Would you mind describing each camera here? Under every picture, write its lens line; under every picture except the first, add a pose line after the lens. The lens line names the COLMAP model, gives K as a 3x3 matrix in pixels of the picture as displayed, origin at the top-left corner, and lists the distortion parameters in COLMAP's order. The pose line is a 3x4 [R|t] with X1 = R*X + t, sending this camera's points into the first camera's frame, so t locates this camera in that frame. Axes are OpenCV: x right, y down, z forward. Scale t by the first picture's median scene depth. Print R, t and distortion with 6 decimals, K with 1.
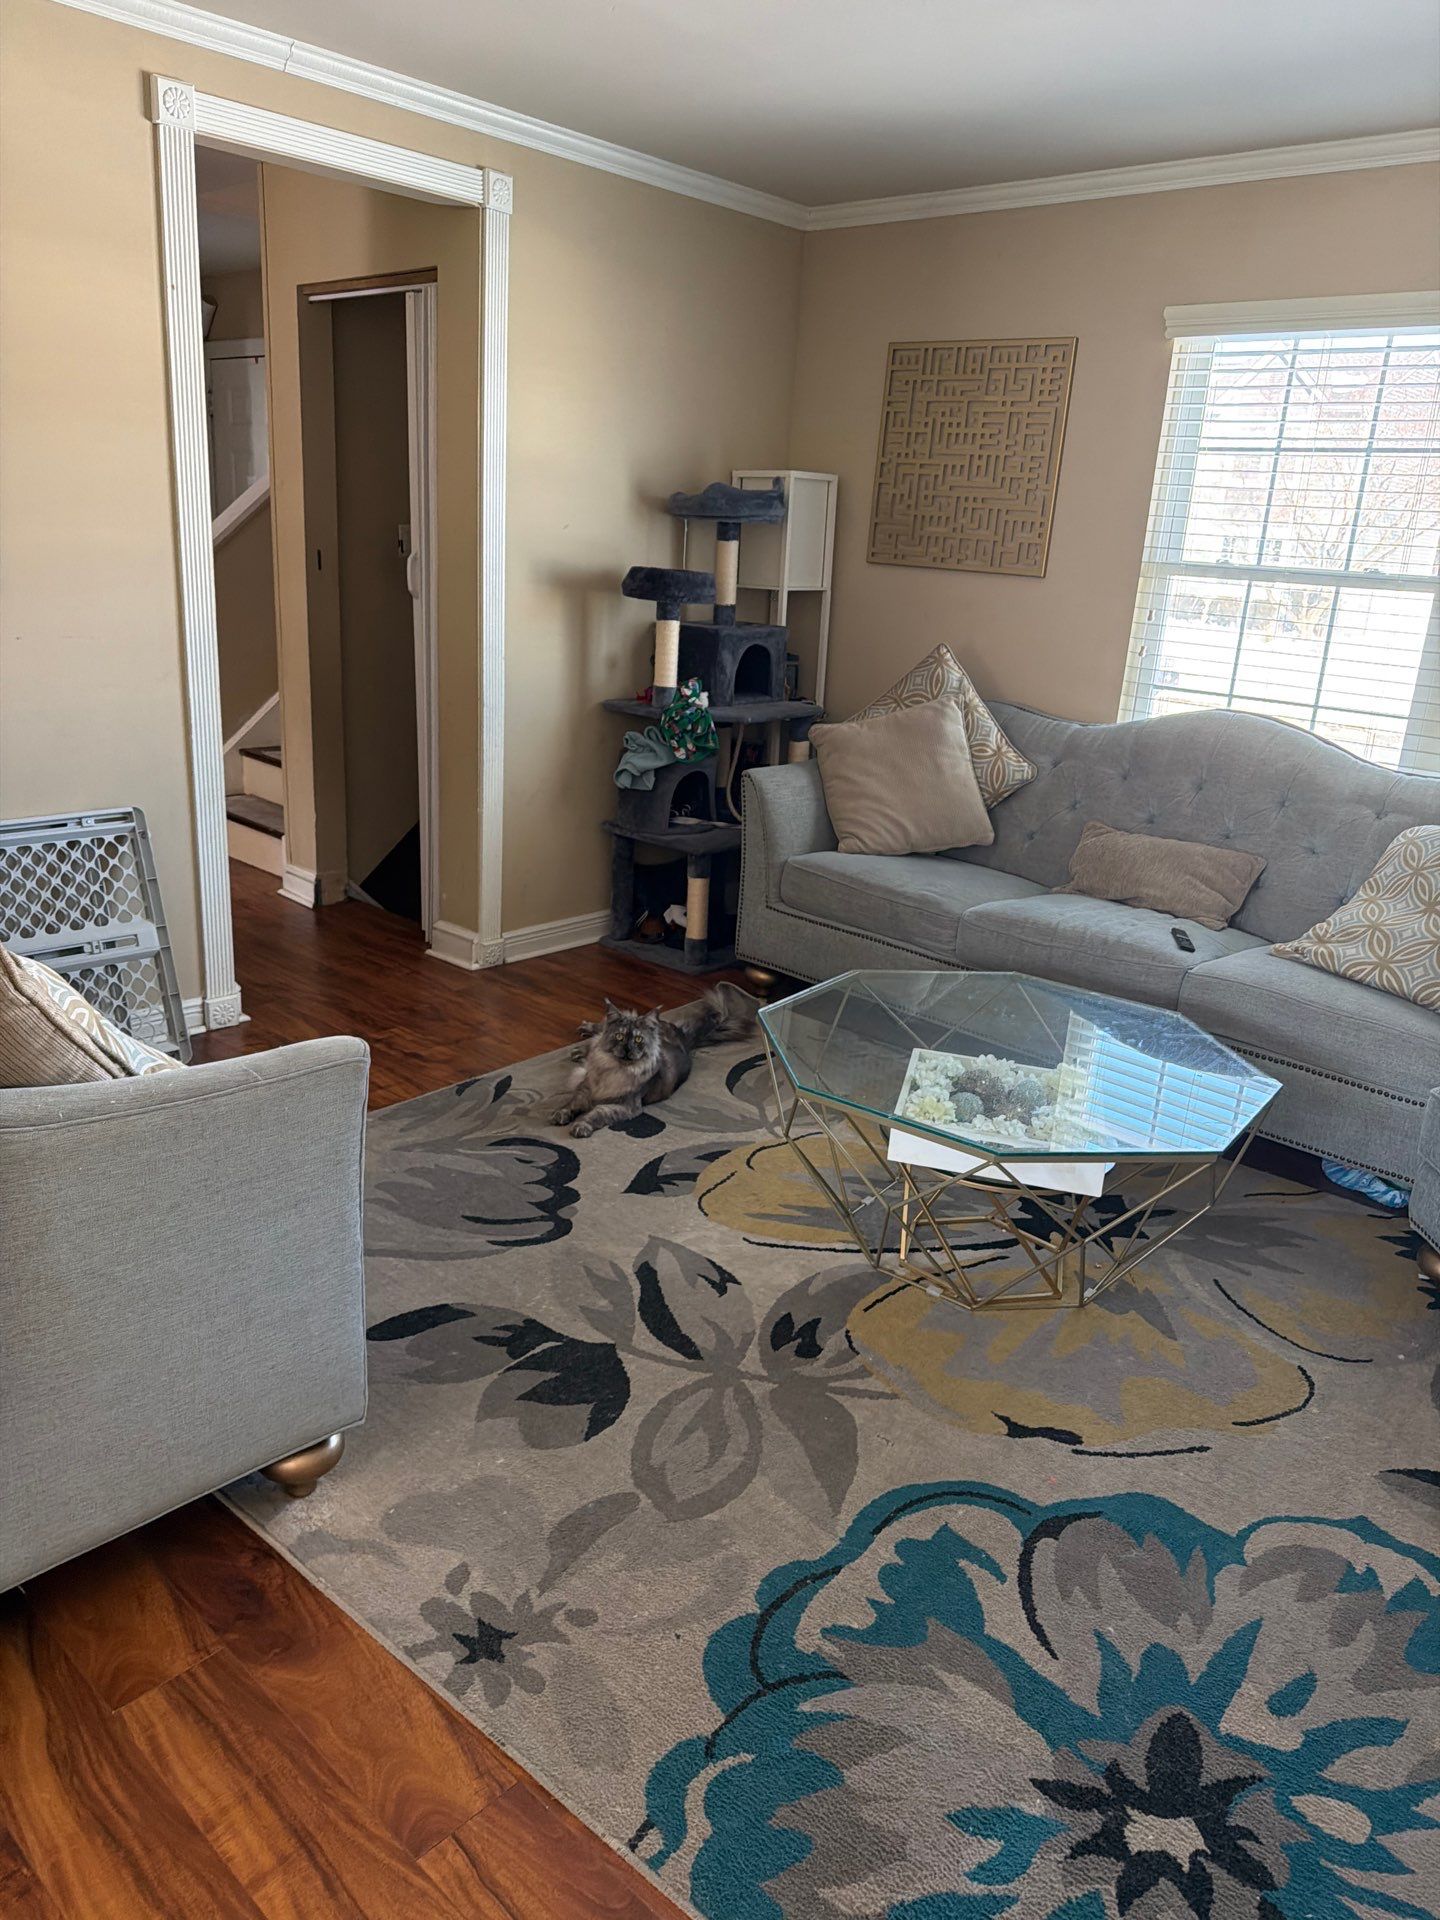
lens RADIAL K [[1408.5, 0, 654.6], [0, 1408.5, 956.7], [0, 0, 1]] dist [0.133337, -0.246205]
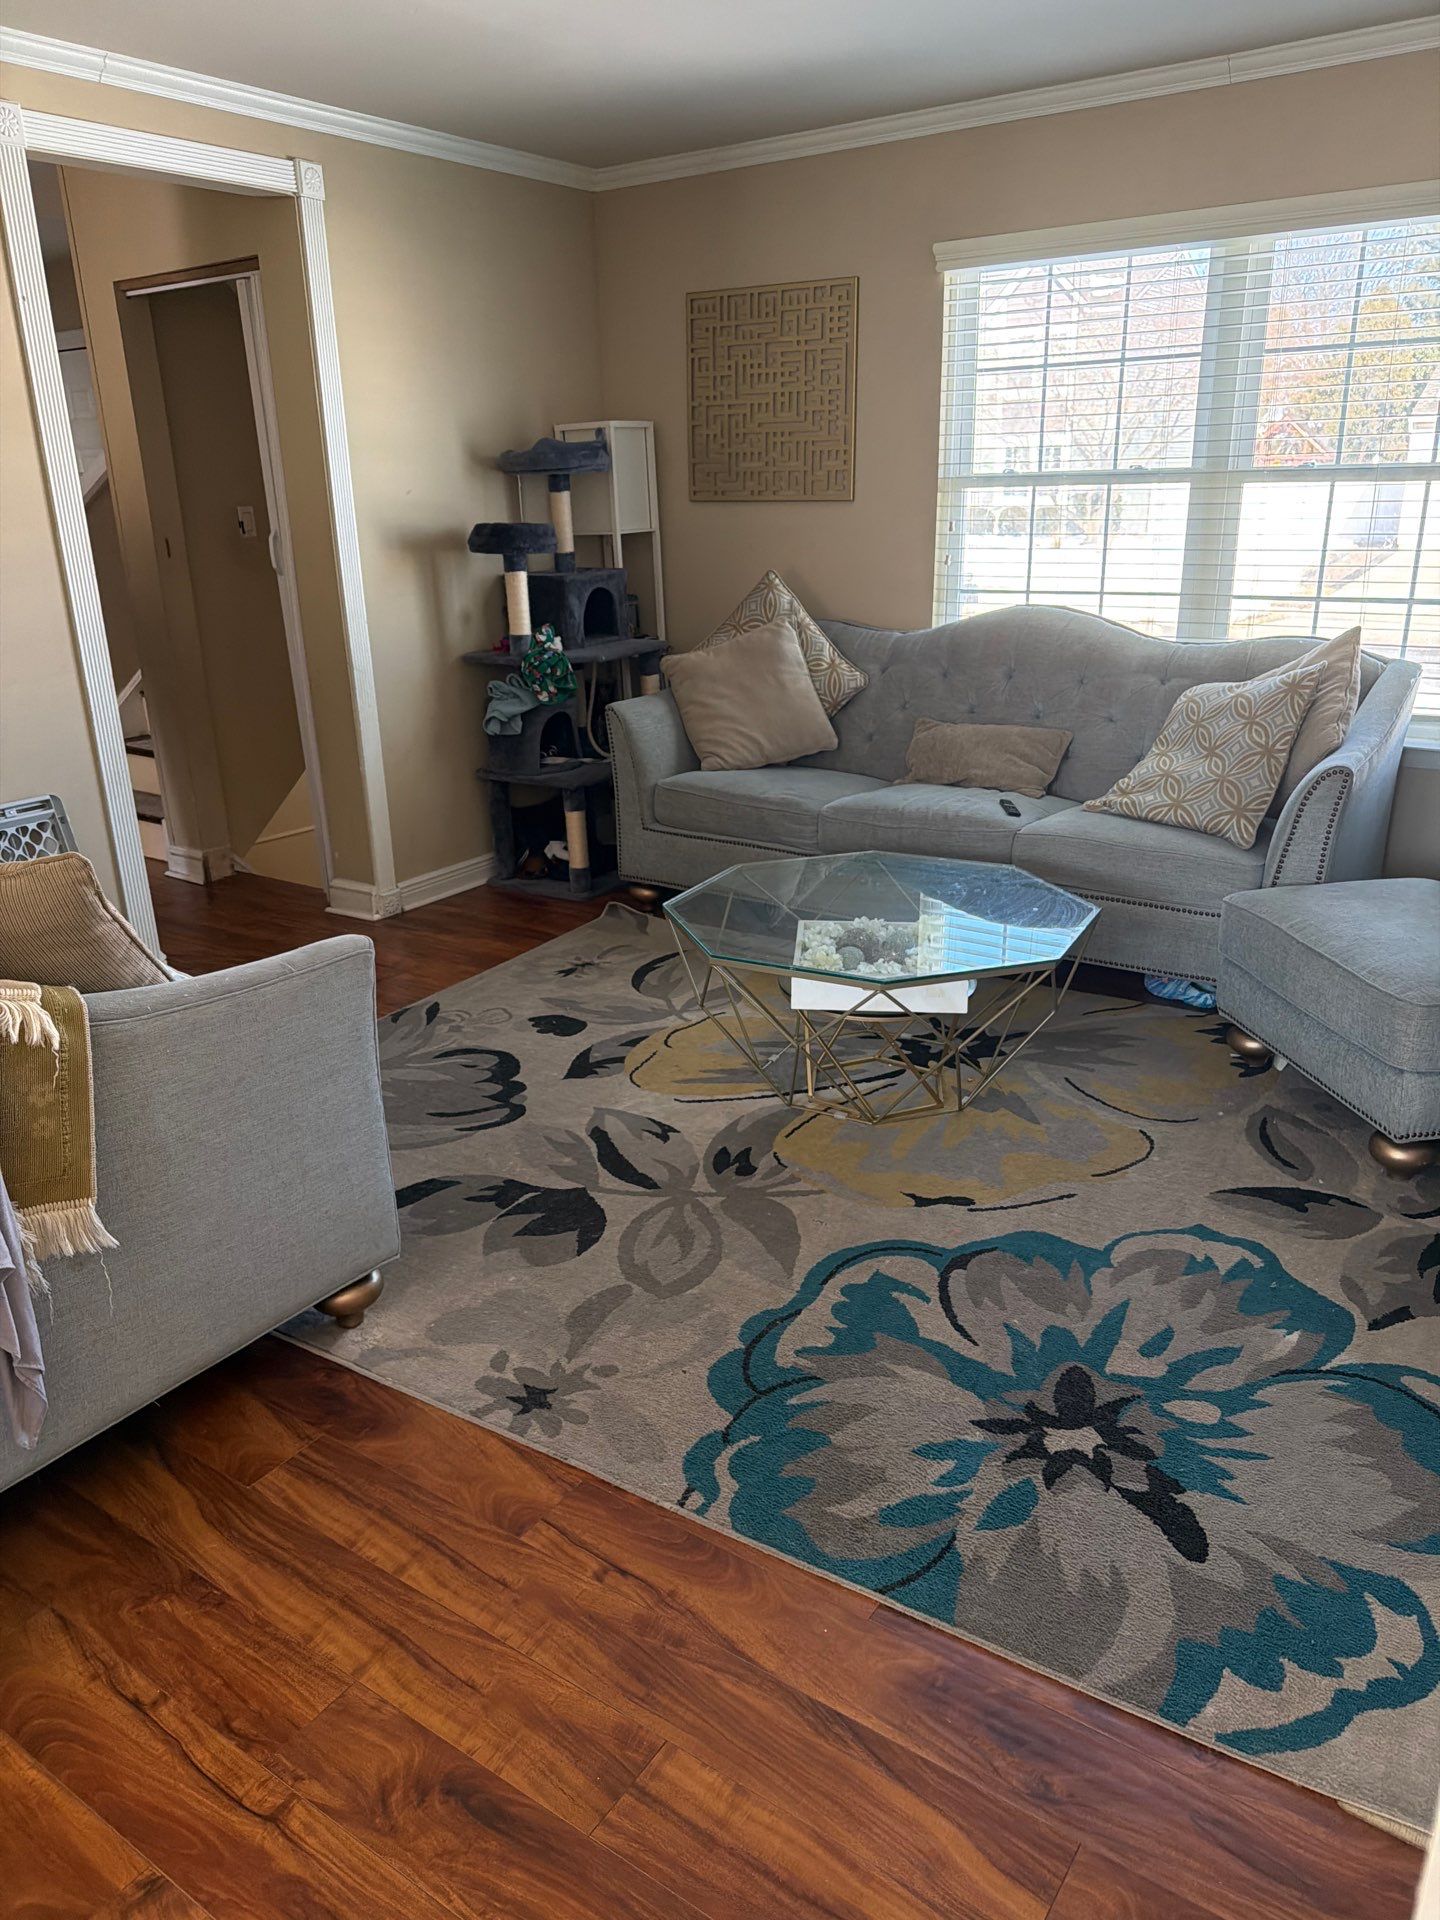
lens RADIAL K [[1404.6, 0, 657.2], [0, 1404.6, 967.6], [0, 0, 1]] dist [0.135696, -0.251910]
pose [[0.986934, -0.124485, 0.102295, -0.047767], [0.120484, 0.991721, 0.044426, 0.034008], [-0.106979, -0.031521, 0.993762, -0.118384]]
